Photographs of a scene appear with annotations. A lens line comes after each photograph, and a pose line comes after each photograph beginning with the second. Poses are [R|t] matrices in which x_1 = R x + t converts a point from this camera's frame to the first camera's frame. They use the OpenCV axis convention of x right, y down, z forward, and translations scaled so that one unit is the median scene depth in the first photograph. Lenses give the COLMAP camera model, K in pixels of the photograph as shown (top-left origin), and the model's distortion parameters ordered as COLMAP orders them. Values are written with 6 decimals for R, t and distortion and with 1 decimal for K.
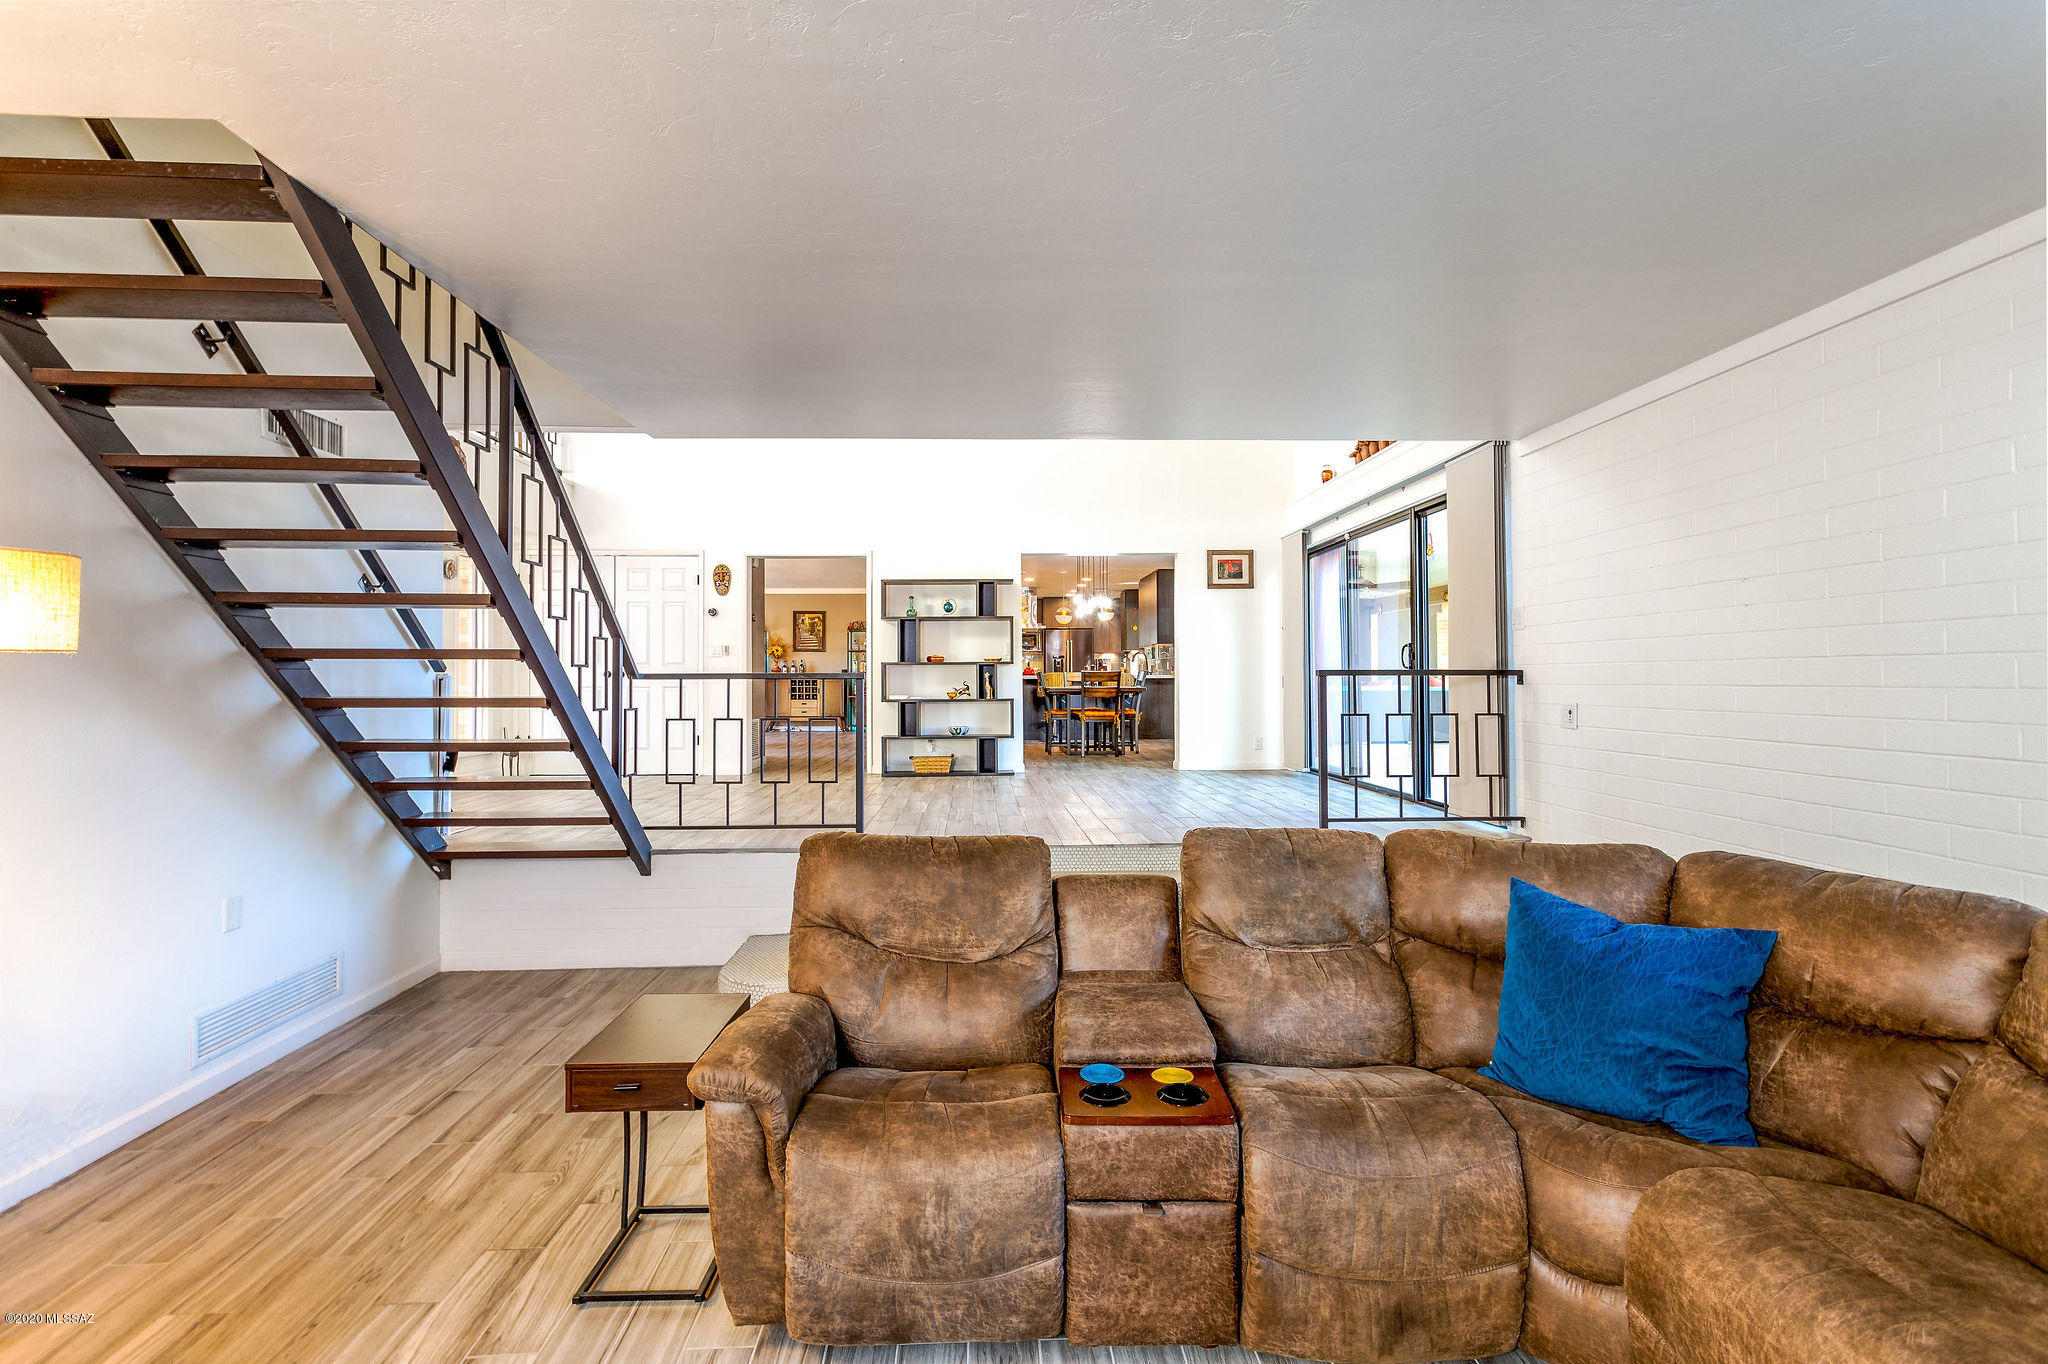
lens RADIAL K [[975.3, 0, 1022.9], [0, 975.3, 671.4], [0, 0, 1]] dist [0.003541, -0.000411]
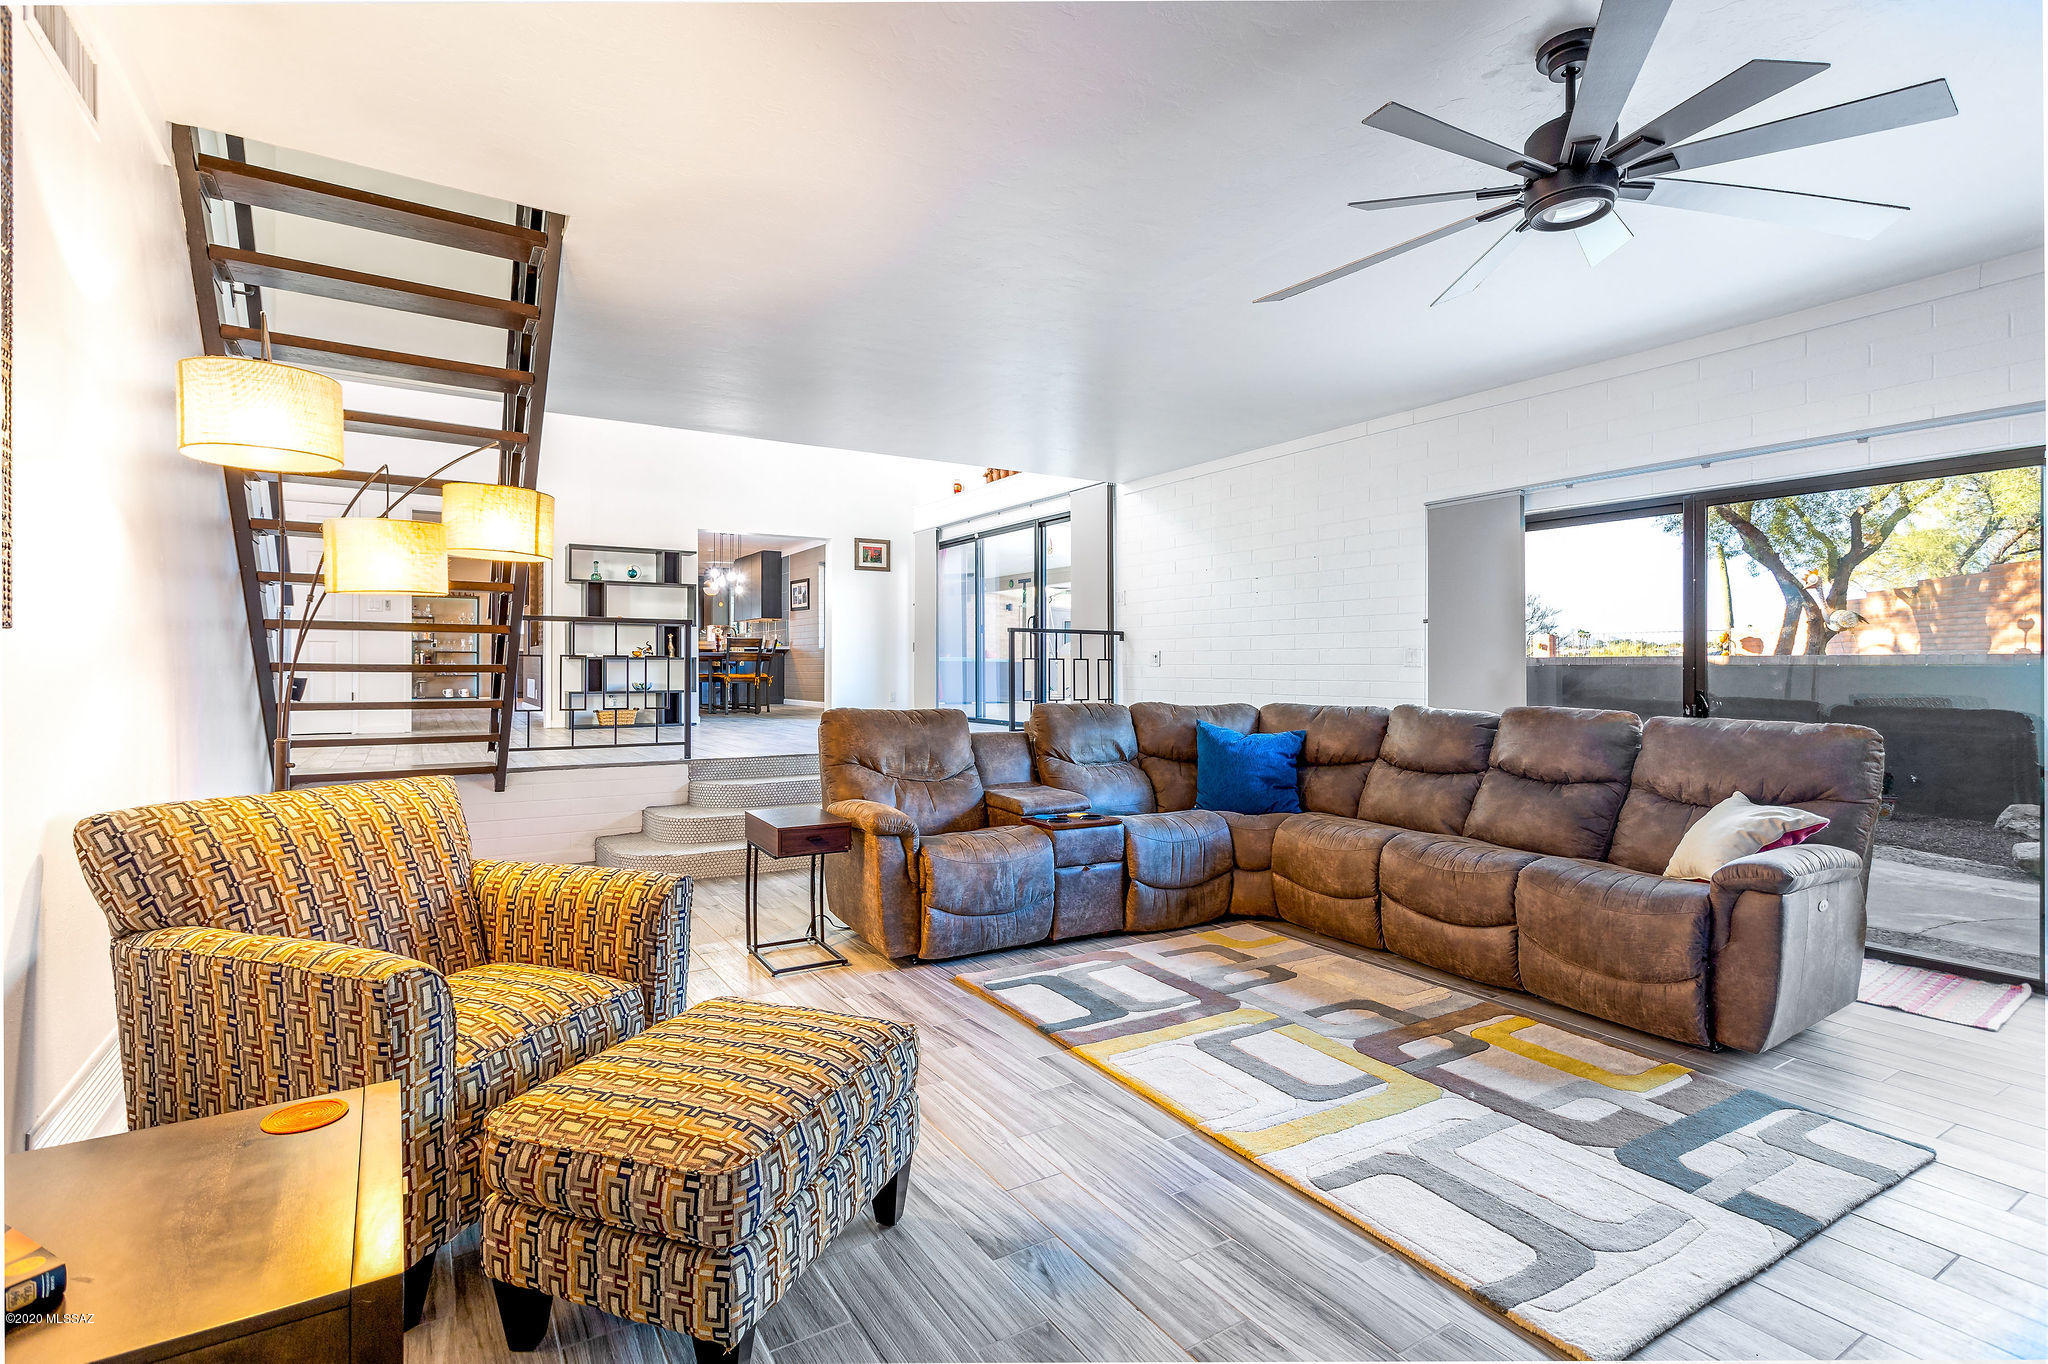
lens RADIAL K [[975.3, 0, 1022.8], [0, 975.3, 676.9], [0, 0, 1]] dist [0.003541, -0.000411]
pose [[0.867584, 0.001612, 0.497289, -0.272820], [-0.010189, 0.999842, 0.014536, 0.033942], [-0.497187, -0.017678, 0.867463, -0.188095]]
